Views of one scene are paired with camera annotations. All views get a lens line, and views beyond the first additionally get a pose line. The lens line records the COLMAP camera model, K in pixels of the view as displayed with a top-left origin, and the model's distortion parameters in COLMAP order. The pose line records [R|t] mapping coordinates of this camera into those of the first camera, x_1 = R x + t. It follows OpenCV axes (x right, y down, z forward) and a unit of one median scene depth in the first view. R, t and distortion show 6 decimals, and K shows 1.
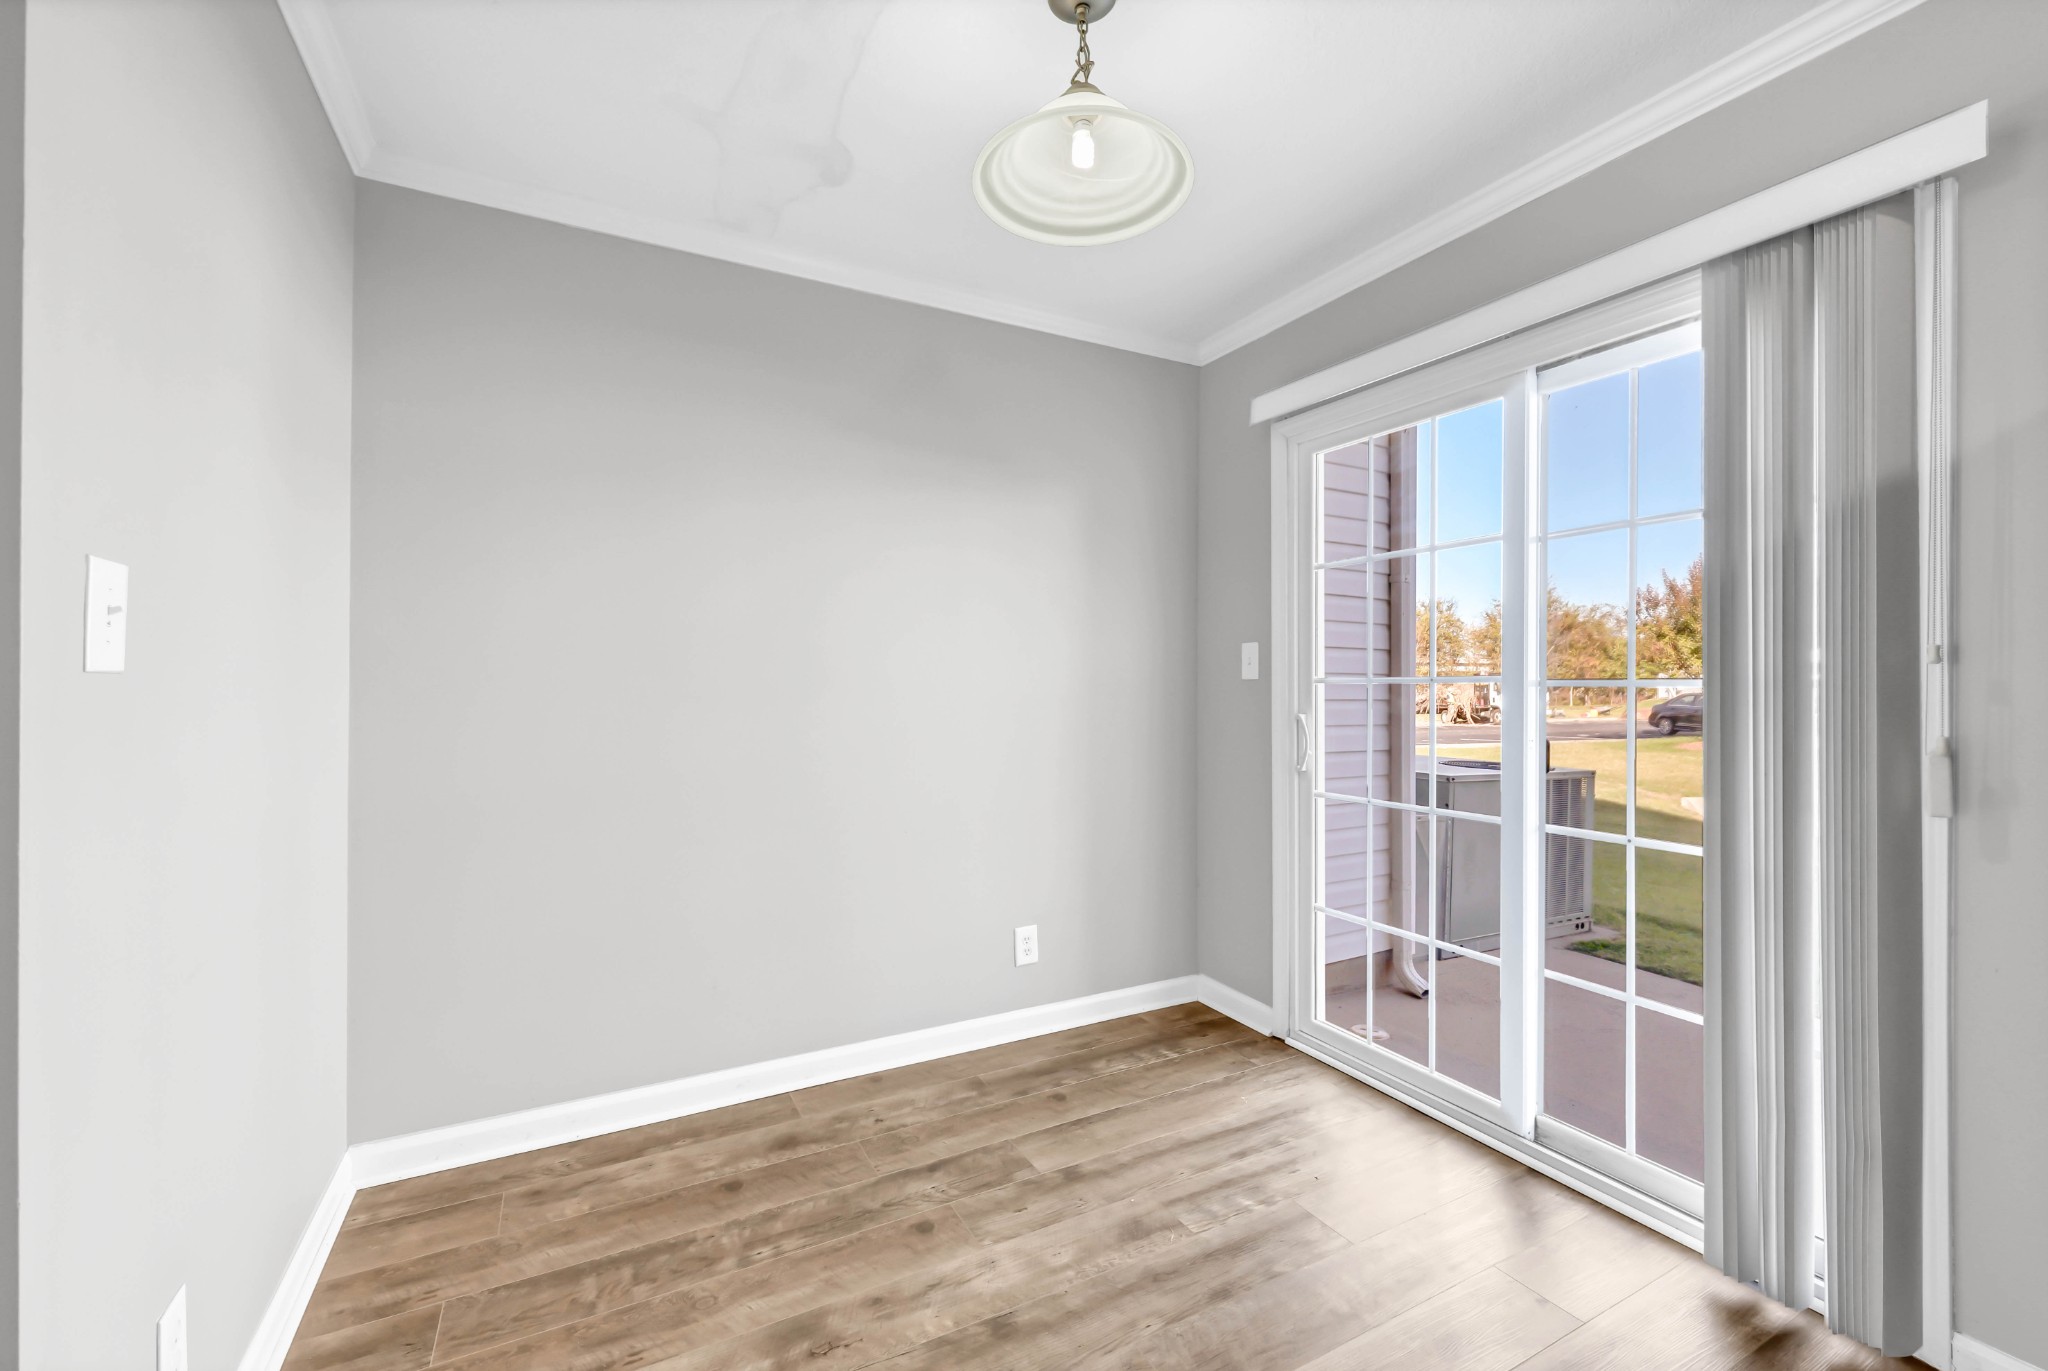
lens RADIAL K [[857.7, 0, 1030.3], [0, 857.7, 681.6], [0, 0, 1]] dist [0.001416, 0.000311]
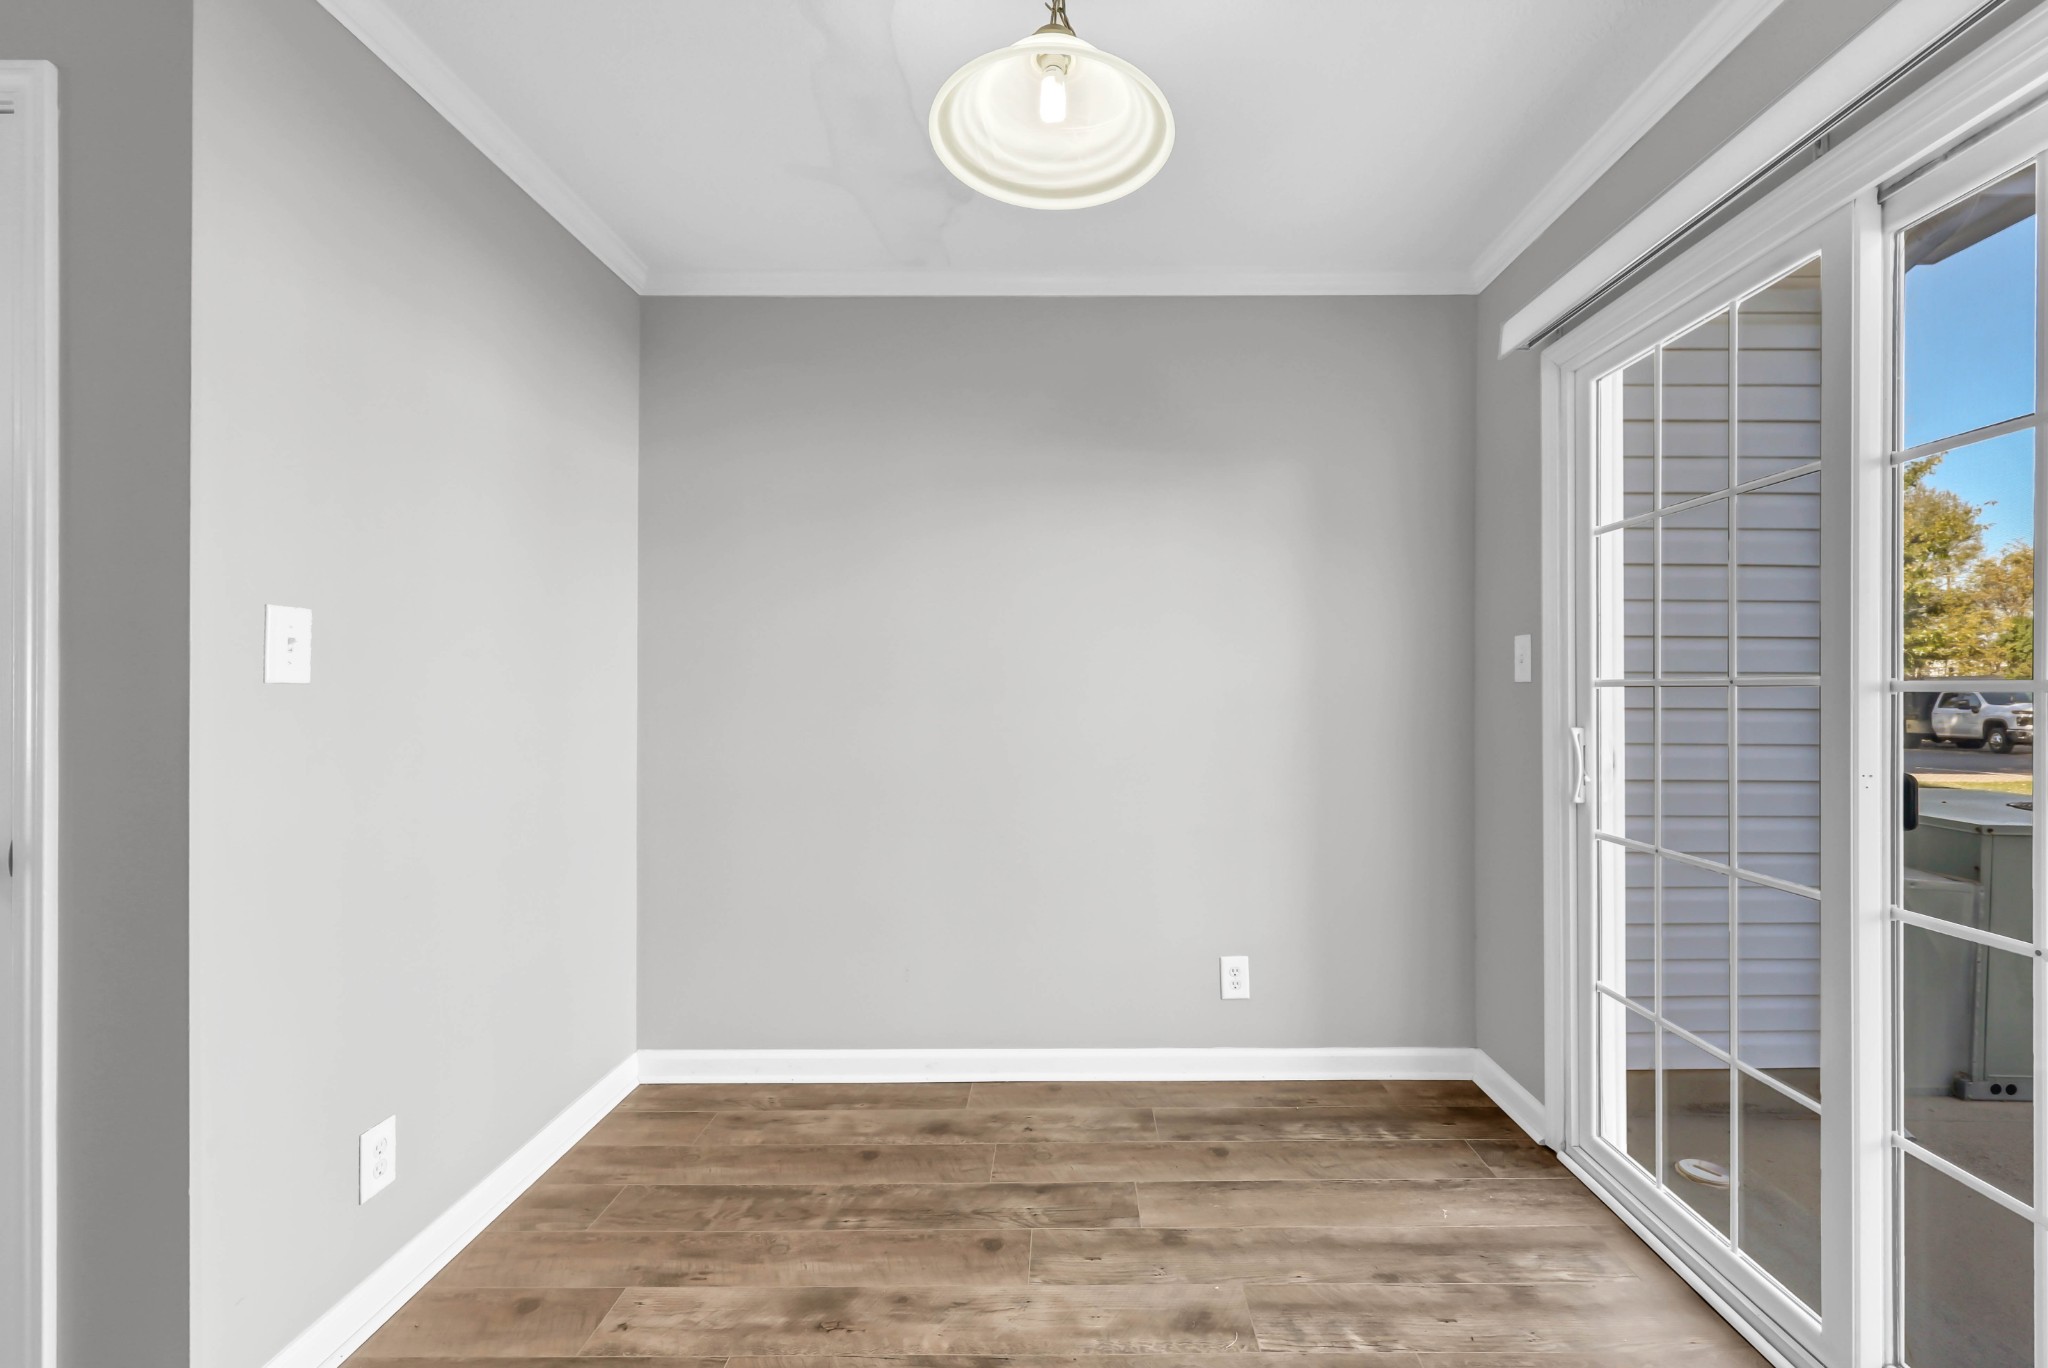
lens RADIAL K [[868.6, 0, 1062.4], [0, 868.6, 685.3], [0, 0, 1]] dist [-0.001152, 0.000262]
pose [[0.880105, -0.004599, -0.474756, 0.372584], [0.003934, 0.999989, -0.002393, 0.000803], [0.474762, 0.000239, 0.880114, 0.148280]]
